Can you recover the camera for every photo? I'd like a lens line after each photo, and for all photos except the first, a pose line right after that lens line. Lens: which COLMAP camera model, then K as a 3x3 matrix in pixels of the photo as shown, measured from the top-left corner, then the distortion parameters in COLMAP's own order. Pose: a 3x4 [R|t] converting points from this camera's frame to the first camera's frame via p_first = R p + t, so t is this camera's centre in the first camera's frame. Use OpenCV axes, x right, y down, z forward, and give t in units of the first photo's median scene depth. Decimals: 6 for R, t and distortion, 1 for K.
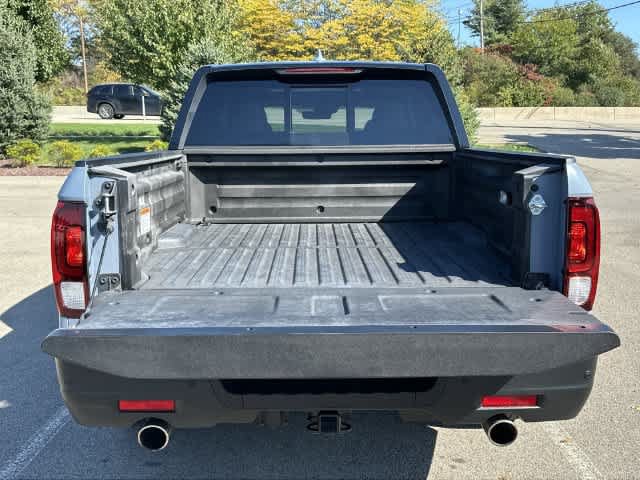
lens RADIAL K [[662.6, 0, 320.0], [0, 662.6, 240.0], [0, 0, 1]] dist [0.200341, -0.382421]
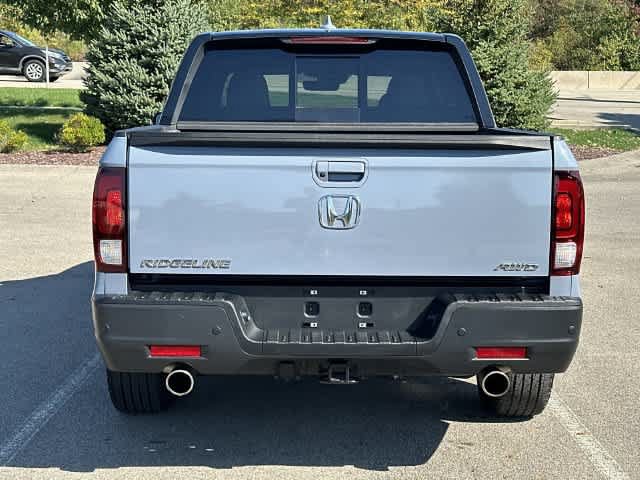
lens RADIAL K [[1081.1, 0, 322.5], [0, 1081.1, 254.3], [0, 0, 1]] dist [0.198024, -0.168587]
pose [[0.999863, 0.013727, 0.009223, -0.013256], [-0.013506, 0.999629, -0.023665, 0.050313], [-0.009544, 0.023537, 0.999677, -0.325013]]
